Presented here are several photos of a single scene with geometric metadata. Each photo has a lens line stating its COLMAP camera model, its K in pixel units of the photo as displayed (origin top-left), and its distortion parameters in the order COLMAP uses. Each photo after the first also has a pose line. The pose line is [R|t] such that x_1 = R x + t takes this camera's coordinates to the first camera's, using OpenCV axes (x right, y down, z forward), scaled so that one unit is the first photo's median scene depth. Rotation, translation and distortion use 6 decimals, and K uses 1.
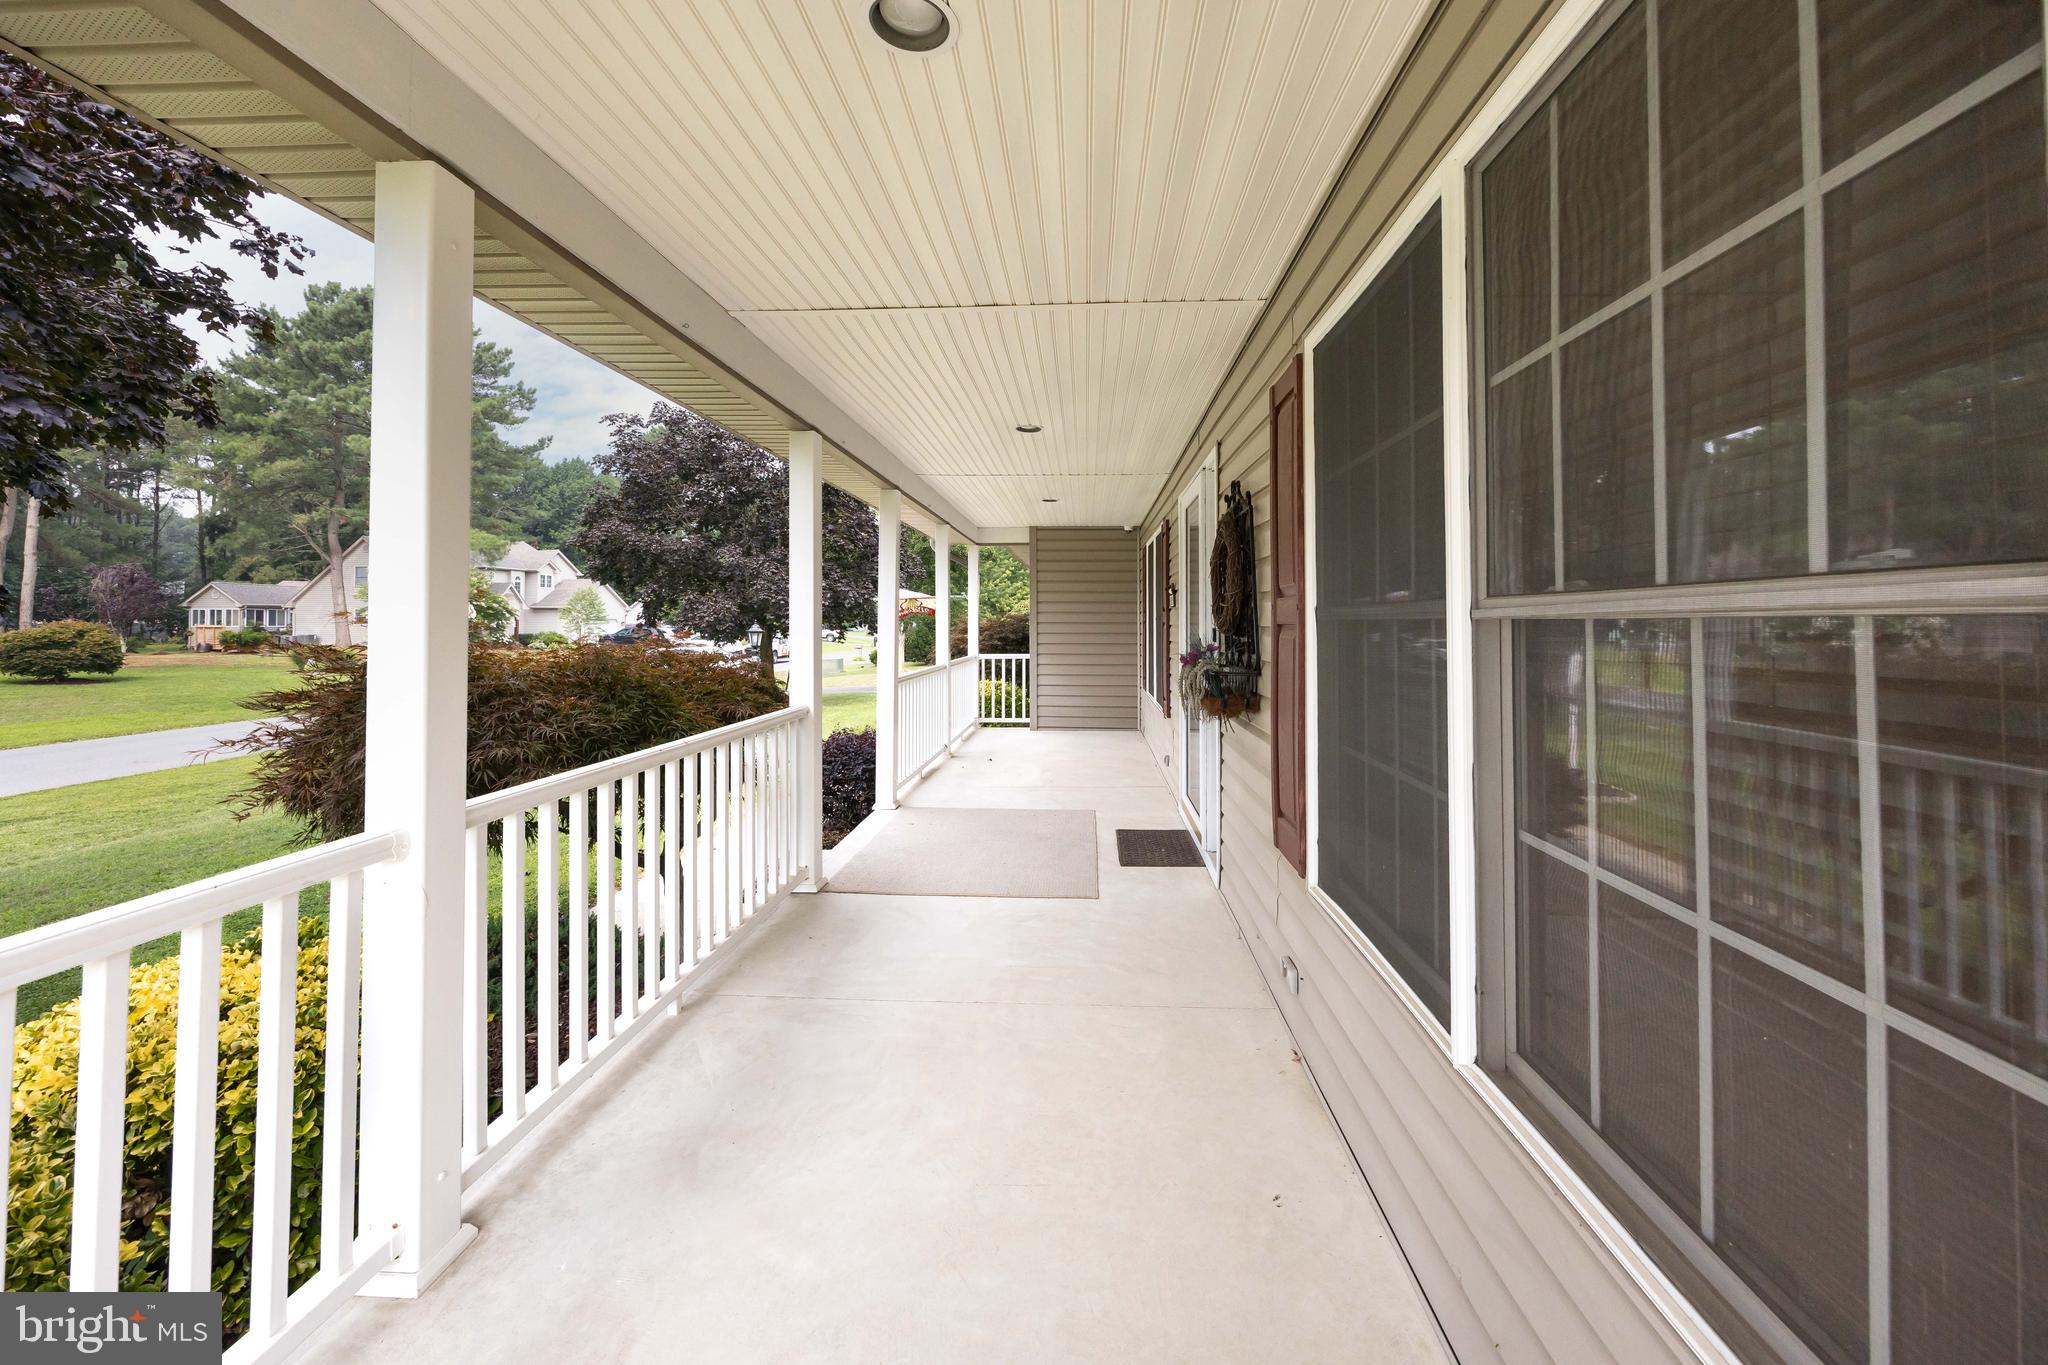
lens RADIAL K [[806.3, 0, 1043.4], [0, 806.3, 597.9], [0, 0, 1]] dist [-0.000354, -0.000244]
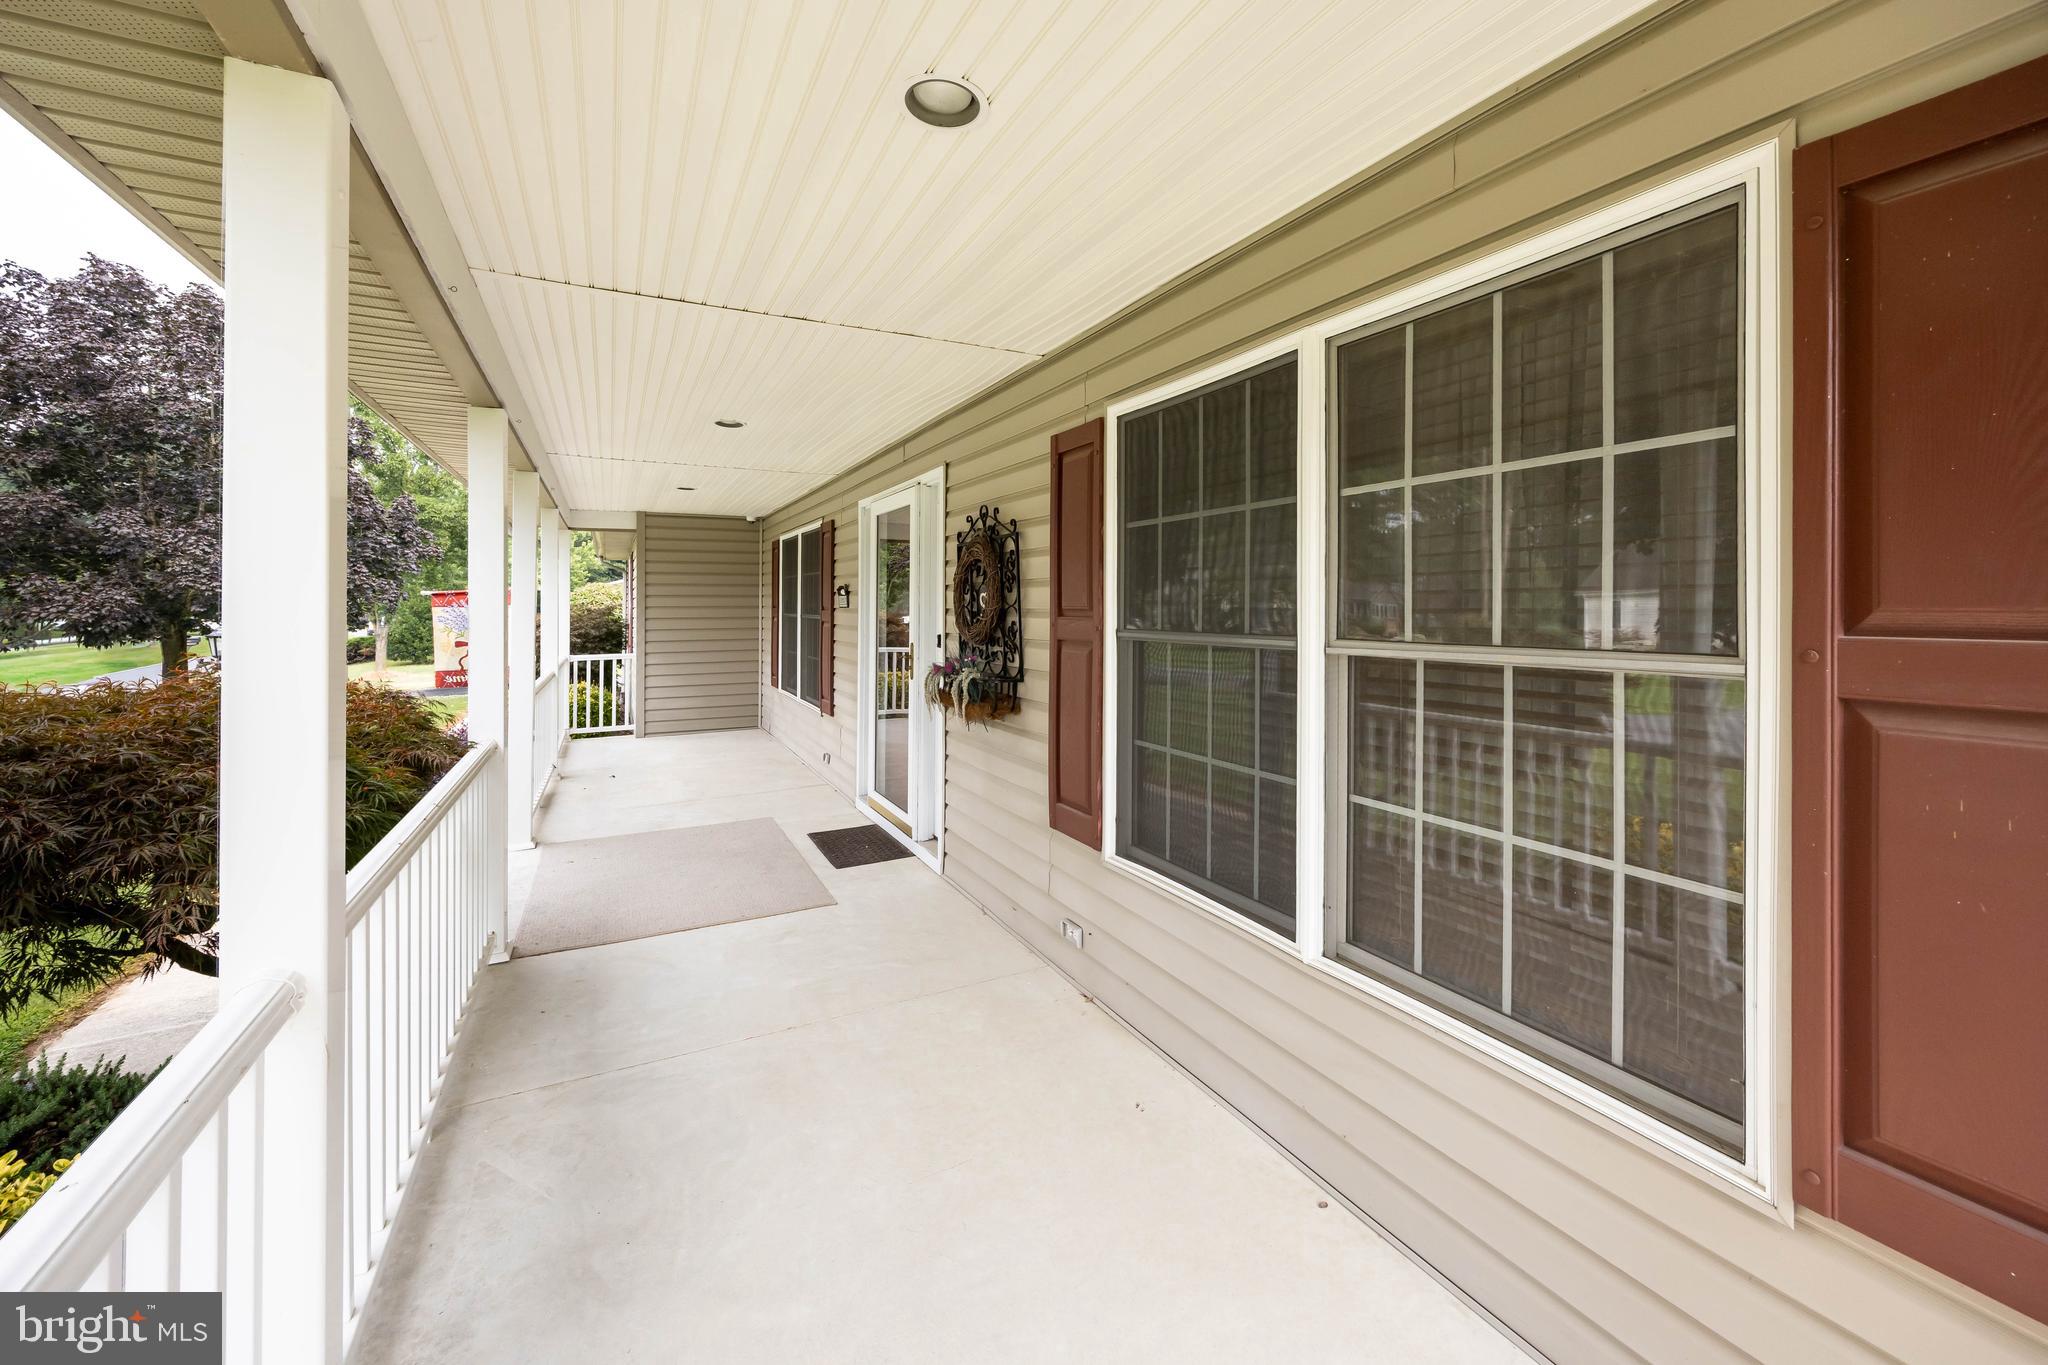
lens RADIAL K [[806.3, 0, 1035.0], [0, 806.3, 603.7], [0, 0, 1]] dist [-0.000354, -0.000244]
pose [[0.860929, -0.002253, 0.508719, -0.190131], [-0.011837, 0.999631, 0.024460, -0.027349], [-0.508587, -0.027080, 0.860585, 0.005960]]
